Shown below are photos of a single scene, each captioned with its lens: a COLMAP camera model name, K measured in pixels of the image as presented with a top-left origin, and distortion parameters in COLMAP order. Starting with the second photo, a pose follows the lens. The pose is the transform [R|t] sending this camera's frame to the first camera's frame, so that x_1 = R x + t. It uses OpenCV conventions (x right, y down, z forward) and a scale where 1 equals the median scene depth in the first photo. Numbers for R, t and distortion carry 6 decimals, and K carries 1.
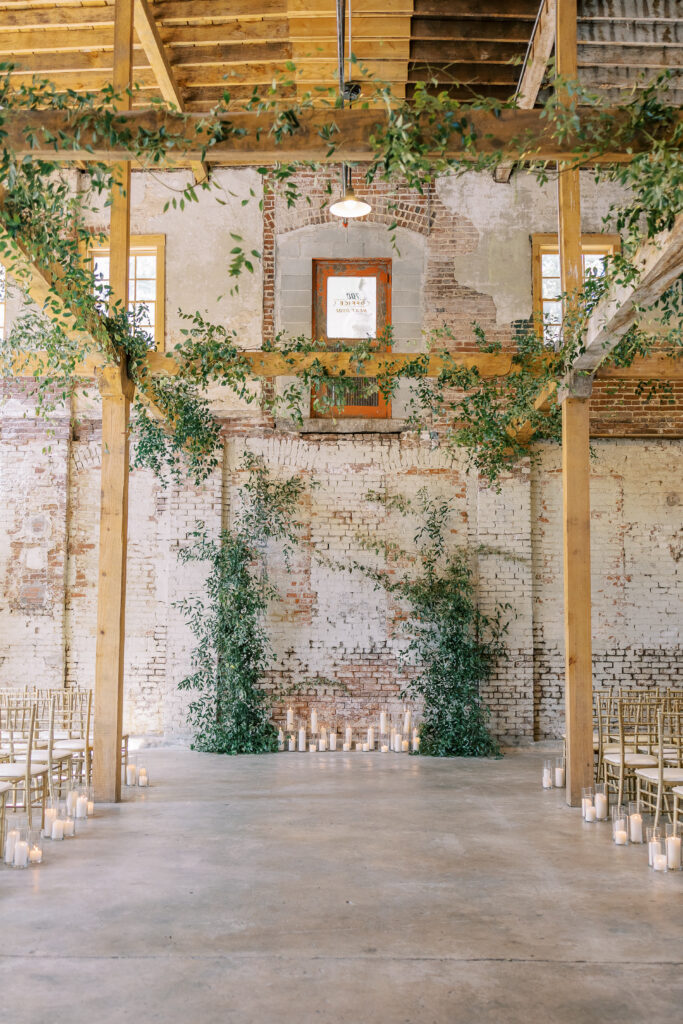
lens RADIAL K [[1089.5, 0, 349.9], [0, 1089.5, 521.8], [0, 0, 1]] dist [0.020869, 0.000000]
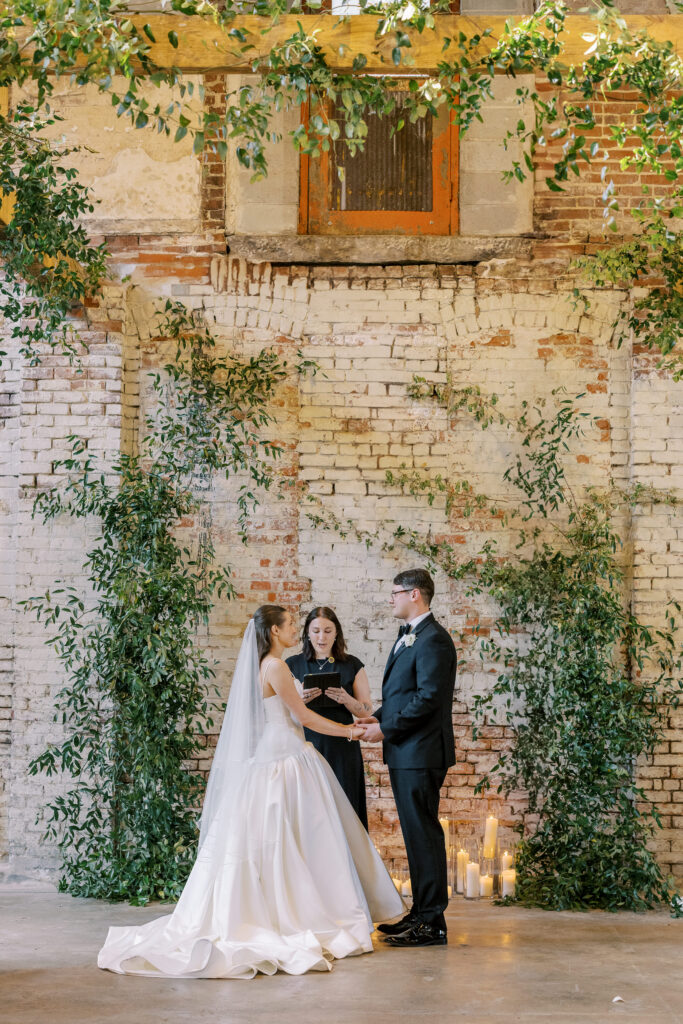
lens RADIAL K [[1625.8, 0, 345.6], [0, 1625.8, 554.5], [0, 0, 1]] dist [0.008289, 0.000000]
pose [[0.999821, 0.000645, -0.018900, 0.000061], [0.000124, 0.999173, 0.040661, 0.022394], [0.018910, -0.040656, 0.998994, 0.248934]]
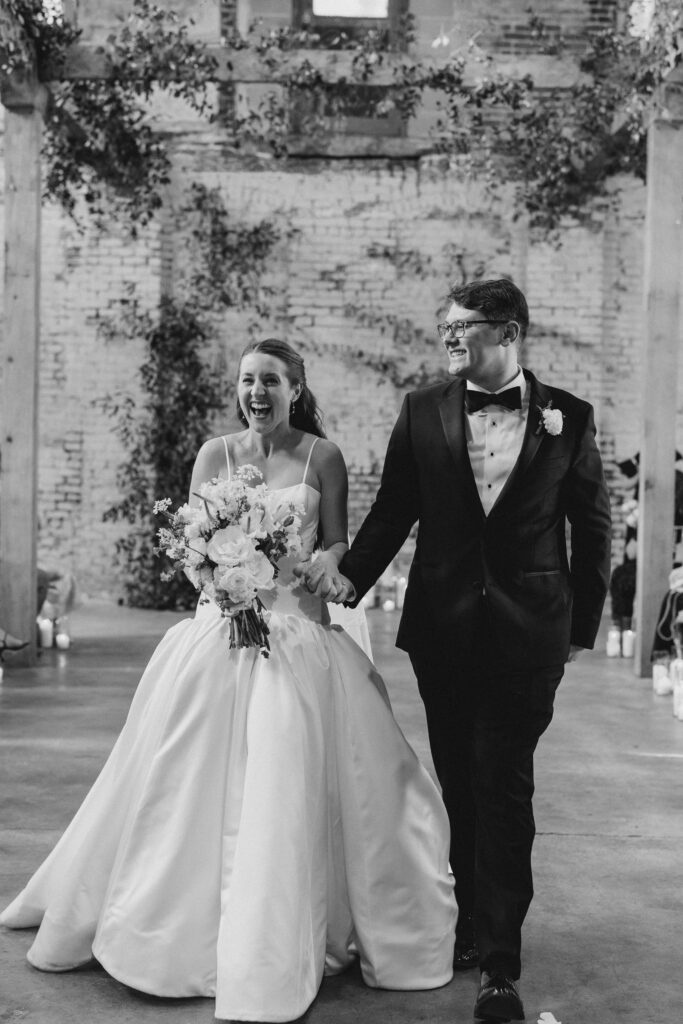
lens RADIAL K [[1465.1, 0, 376.2], [0, 1465.1, 501.1], [0, 0, 1]] dist [0.021581, 0.000000]
pose [[0.999786, 0.011015, 0.017530, 0.005463], [-0.013364, 0.990054, 0.140054, 0.003966], [-0.015813, -0.140259, 0.989989, 0.049134]]
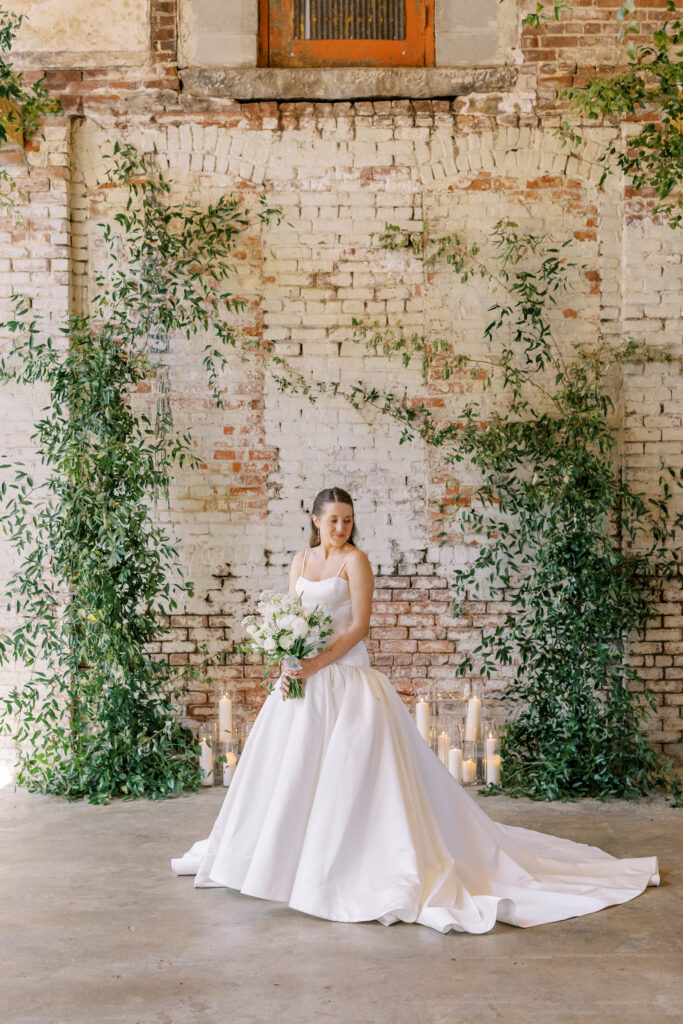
lens RADIAL K [[1587.0, 0, 353.3], [0, 1587.0, 541.0], [0, 0, 1]] dist [0.014327, 0.000000]
pose [[0.999922, -0.012197, 0.002545, -0.000279], [0.011734, 0.990534, 0.136764, 0.011215], [-0.004189, -0.136724, 0.990600, 0.317954]]
